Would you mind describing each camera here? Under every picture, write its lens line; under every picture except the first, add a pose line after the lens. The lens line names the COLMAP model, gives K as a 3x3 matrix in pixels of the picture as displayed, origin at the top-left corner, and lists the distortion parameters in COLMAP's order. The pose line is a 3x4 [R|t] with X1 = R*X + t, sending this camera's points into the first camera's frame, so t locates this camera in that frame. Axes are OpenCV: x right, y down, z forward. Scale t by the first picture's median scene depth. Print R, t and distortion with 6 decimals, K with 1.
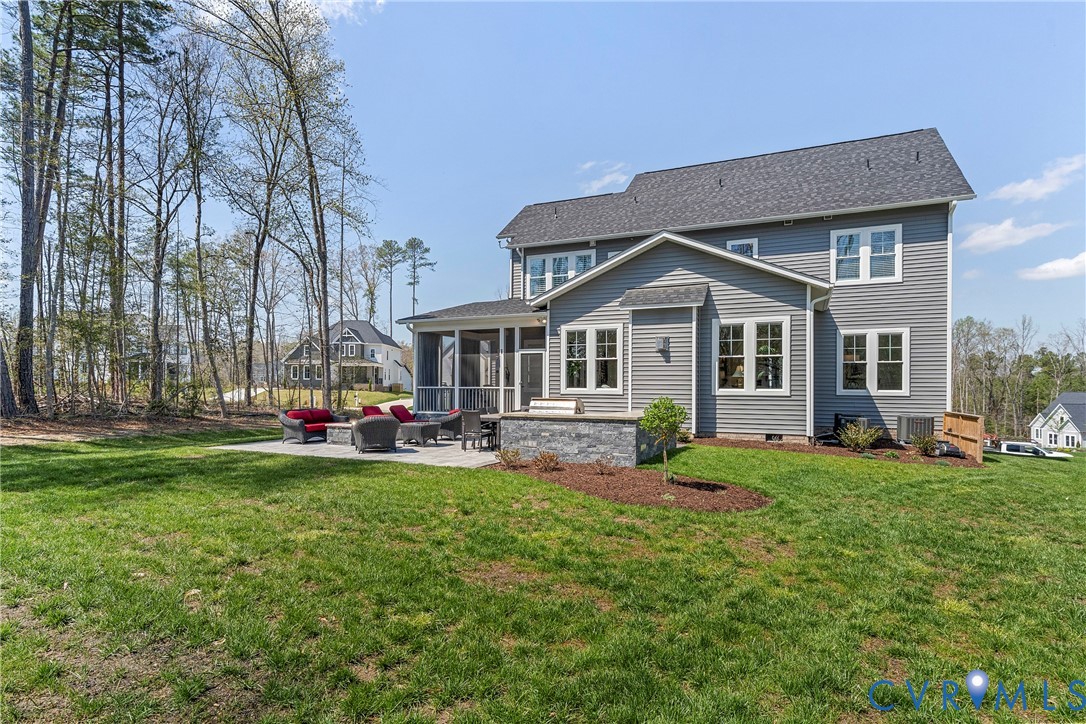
lens RADIAL K [[596.0, 0, 542.9], [0, 596.0, 364.0], [0, 0, 1]] dist [0.008928, -0.000041]
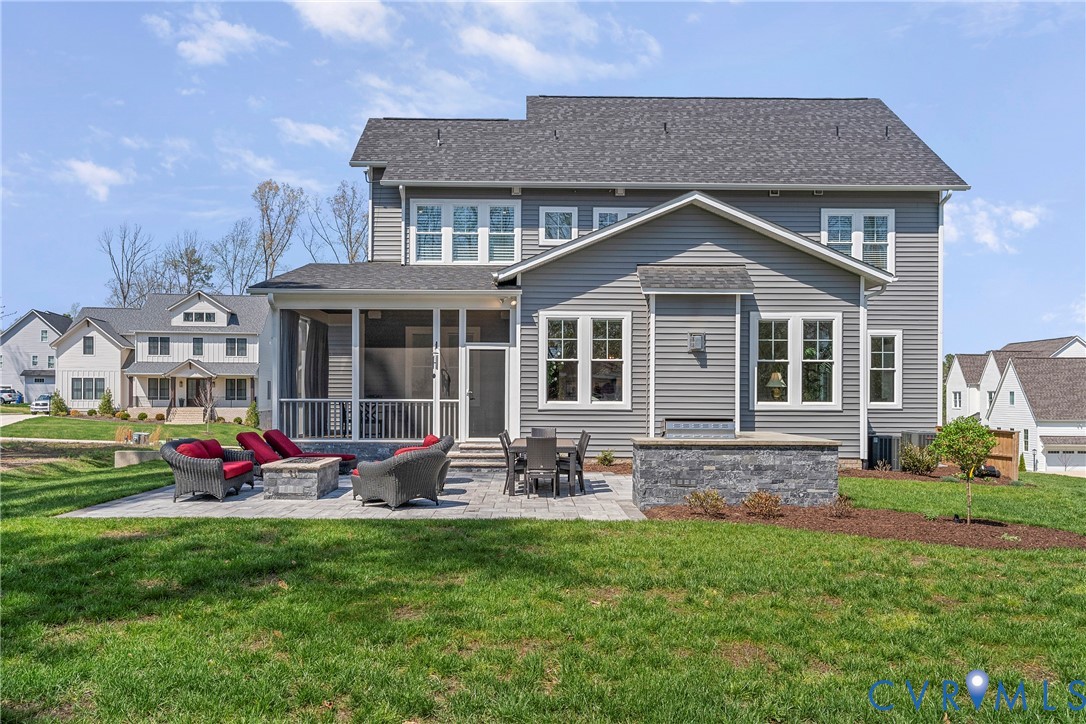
lens RADIAL K [[880.5, 0, 543.3], [0, 880.5, 360.1], [0, 0, 1]] dist [-0.005242, -0.002741]
pose [[0.898997, 0.017745, 0.437595, -0.415199], [-0.017936, 0.999832, -0.003697, -0.003504], [-0.437587, -0.004525, 0.899165, 0.082957]]
